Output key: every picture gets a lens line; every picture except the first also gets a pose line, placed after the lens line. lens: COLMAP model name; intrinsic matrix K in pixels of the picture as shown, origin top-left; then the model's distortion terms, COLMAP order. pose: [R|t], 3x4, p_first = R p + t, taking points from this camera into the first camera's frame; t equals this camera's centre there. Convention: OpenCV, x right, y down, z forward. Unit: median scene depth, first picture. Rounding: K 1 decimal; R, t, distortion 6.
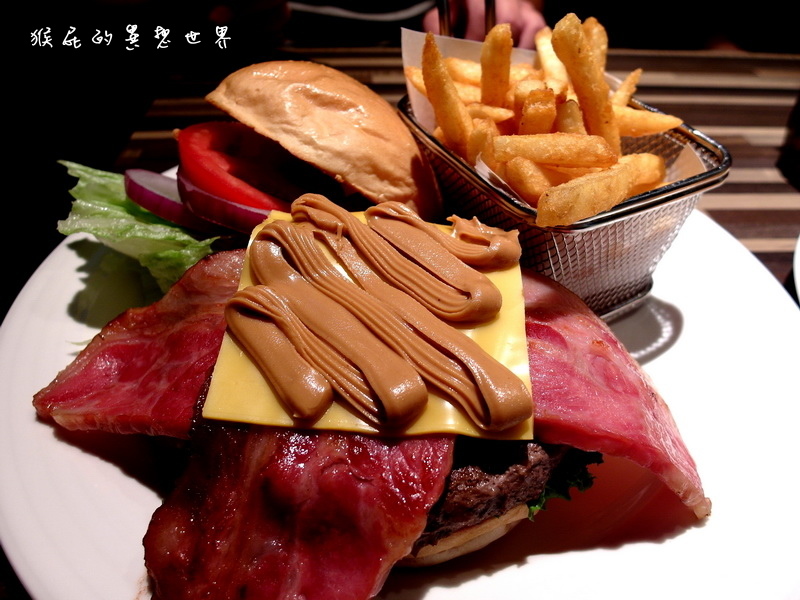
lens RADIAL K [[584.6, 0, 404.5], [0, 584.6, 298.8], [0, 0, 1]] dist [-0.047336, -0.022370]
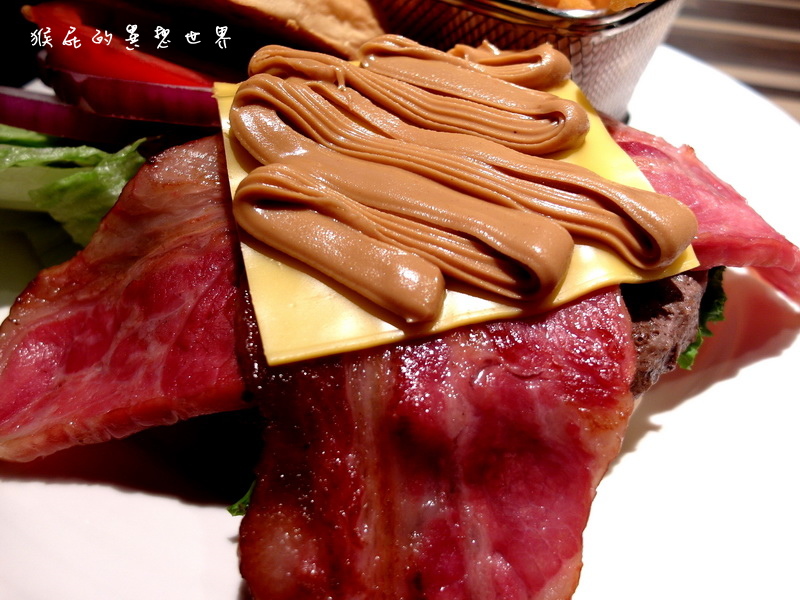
lens RADIAL K [[584.6, 0, 397.7], [0, 584.6, 305.5], [0, 0, 1]] dist [-0.047336, -0.022370]
pose [[0.935814, -0.267778, 0.229229, -0.291819], [0.237984, 0.959690, 0.149526, 0.064186], [-0.260029, -0.085376, 0.961819, 0.285513]]
